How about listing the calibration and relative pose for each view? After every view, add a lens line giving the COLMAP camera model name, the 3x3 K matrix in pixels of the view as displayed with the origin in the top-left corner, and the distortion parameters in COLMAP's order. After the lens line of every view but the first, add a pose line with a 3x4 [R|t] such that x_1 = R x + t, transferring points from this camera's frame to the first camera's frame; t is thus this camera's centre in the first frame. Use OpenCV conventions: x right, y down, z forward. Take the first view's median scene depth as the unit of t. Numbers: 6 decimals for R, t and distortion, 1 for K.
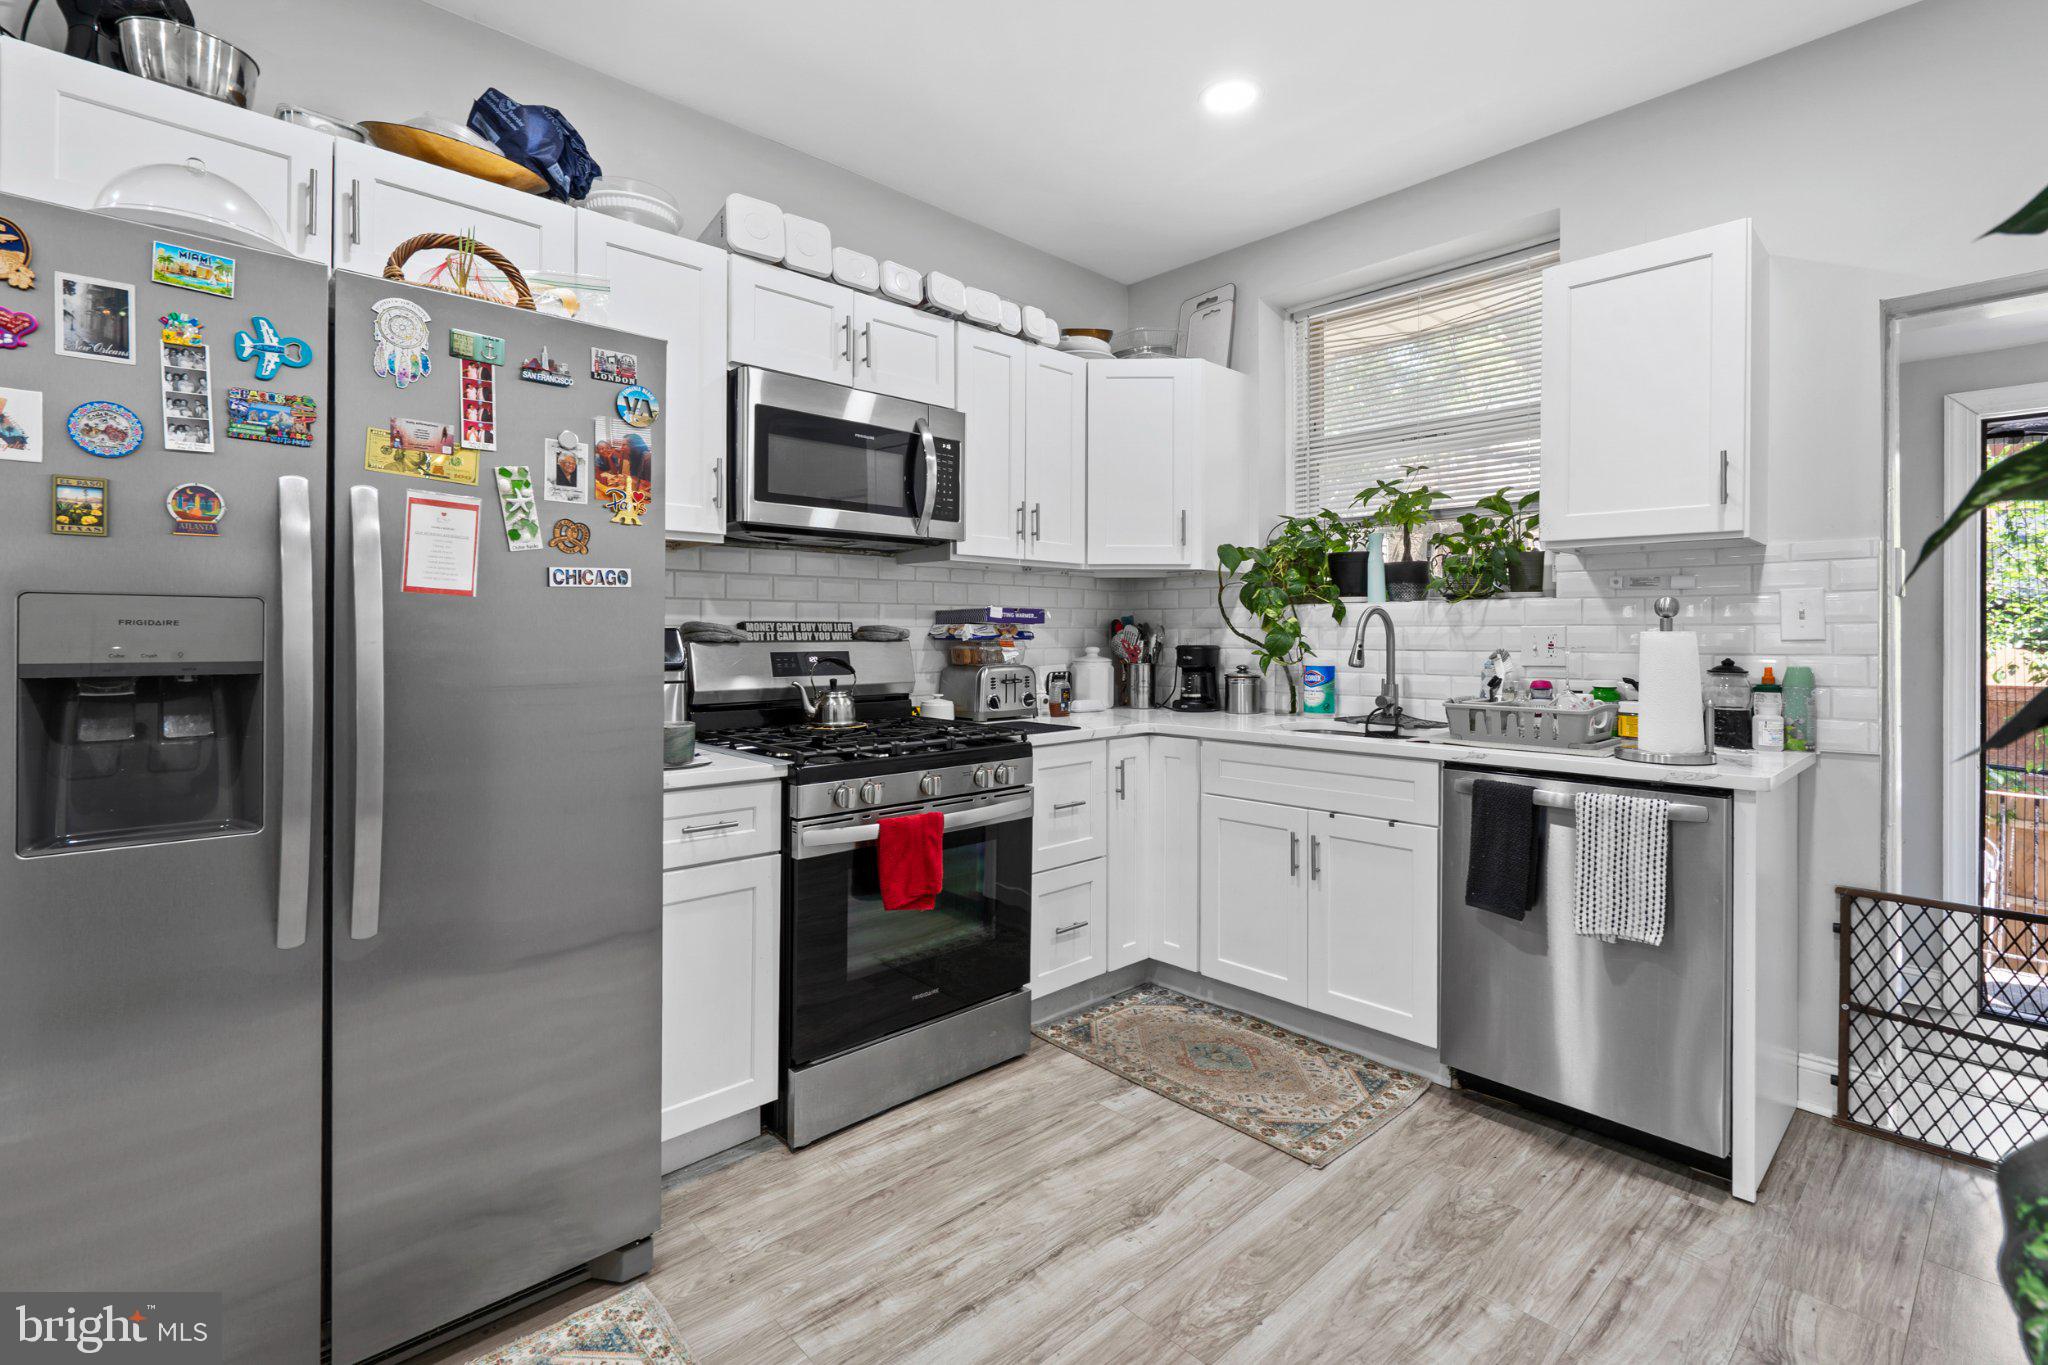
lens RADIAL K [[909.8, 0, 1060.3], [0, 909.8, 641.9], [0, 0, 1]] dist [-0.005093, 0.000011]
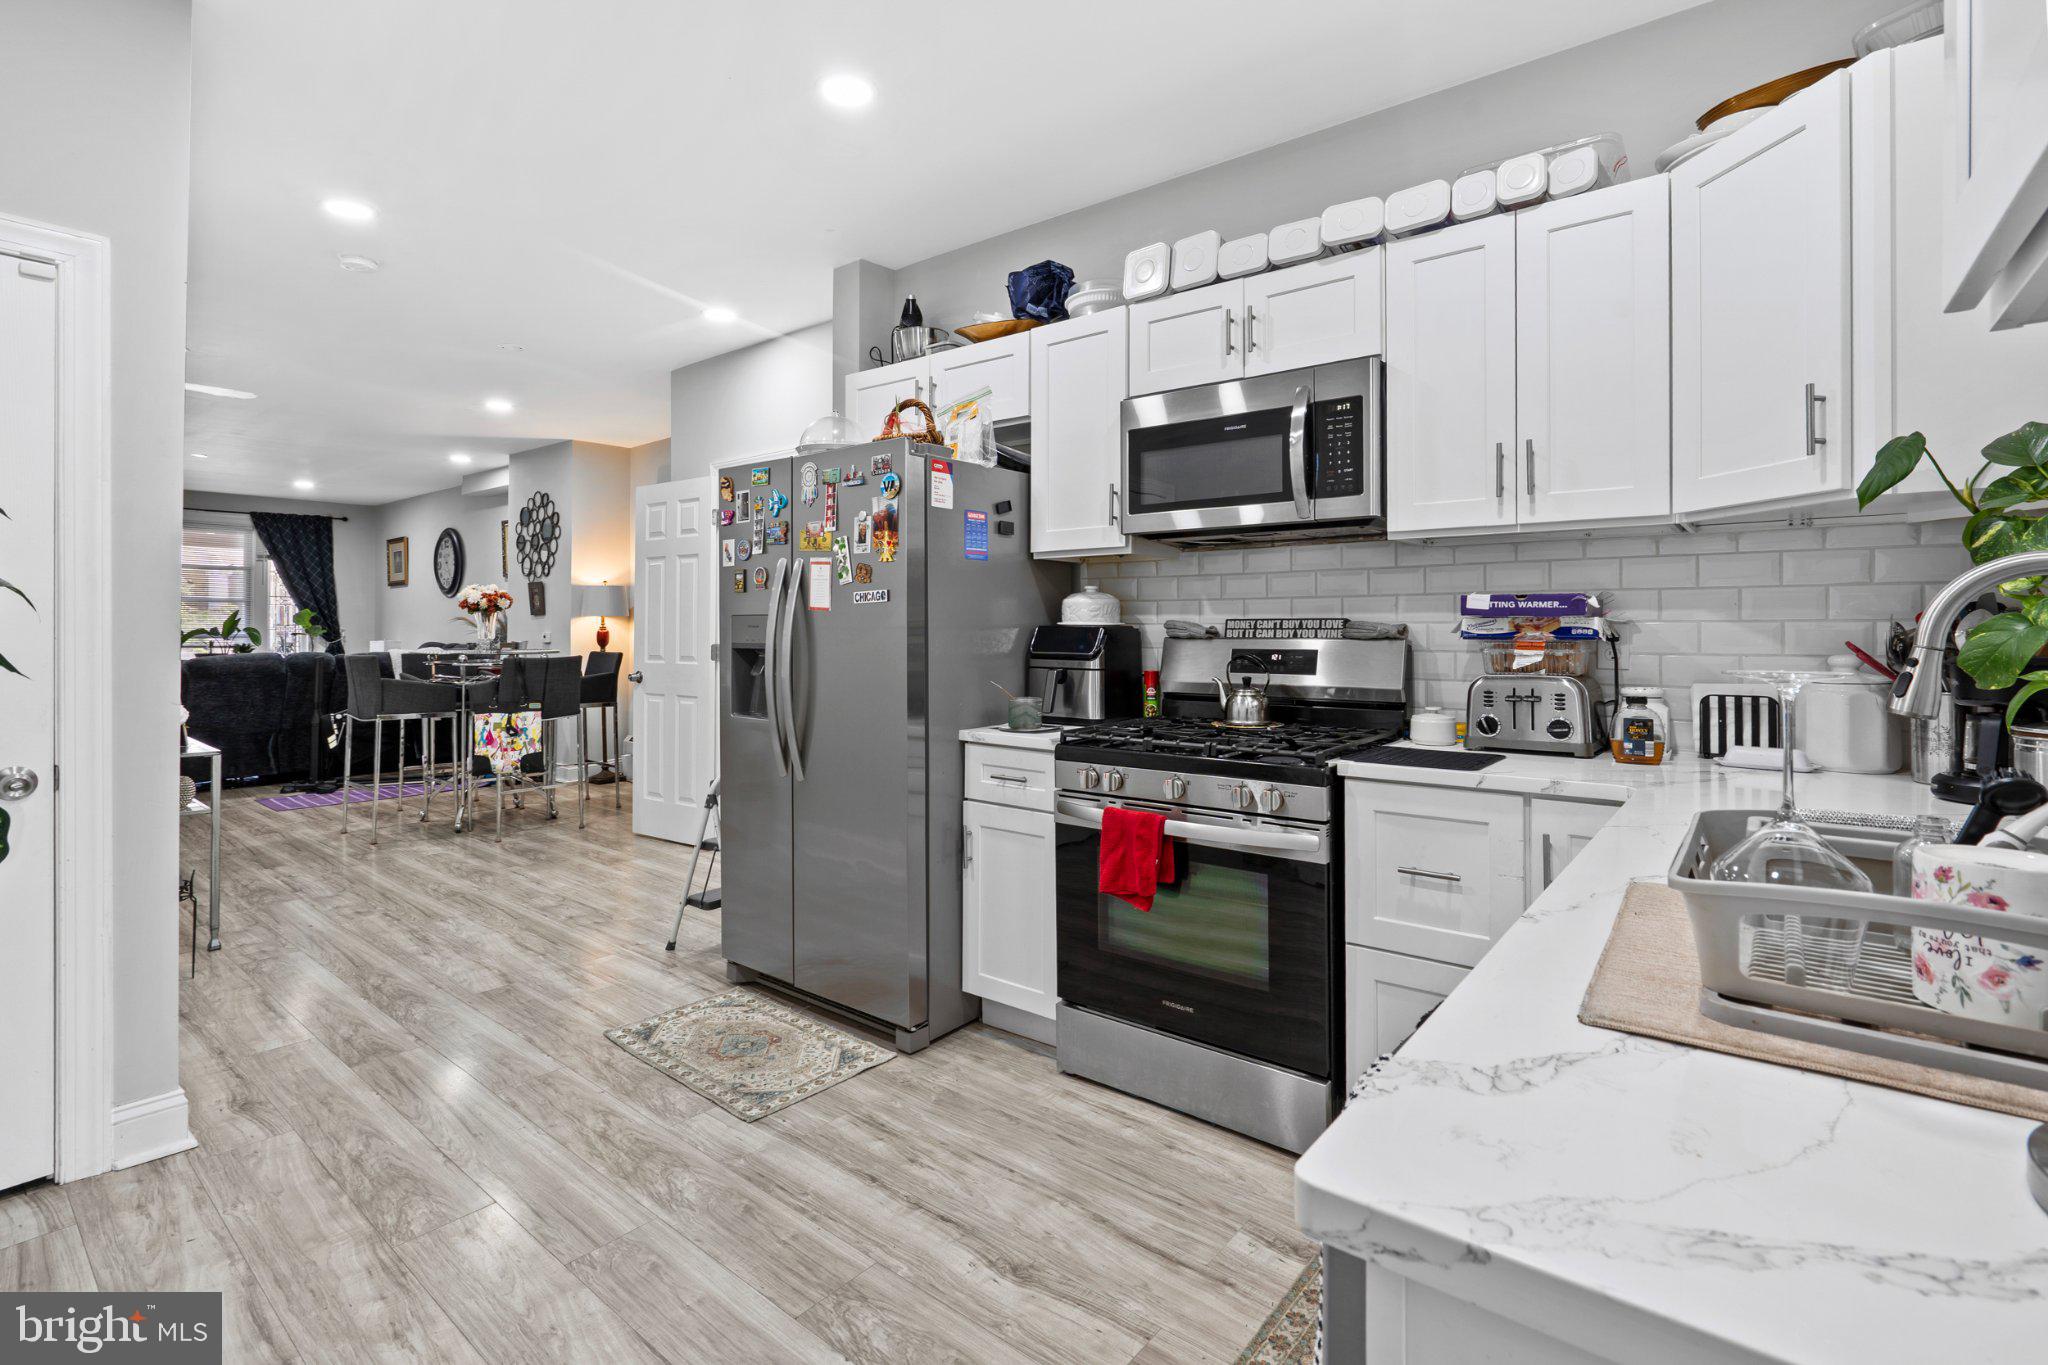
lens RADIAL K [[948.8, 0, 1021.6], [0, 948.8, 625.4], [0, 0, 1]] dist [-0.004004, 0.000435]
pose [[0.139421, -0.005018, -0.990220, 0.895554], [-0.009137, 0.999938, -0.006353, -0.007526], [0.990191, 0.009933, 0.139367, 0.754547]]
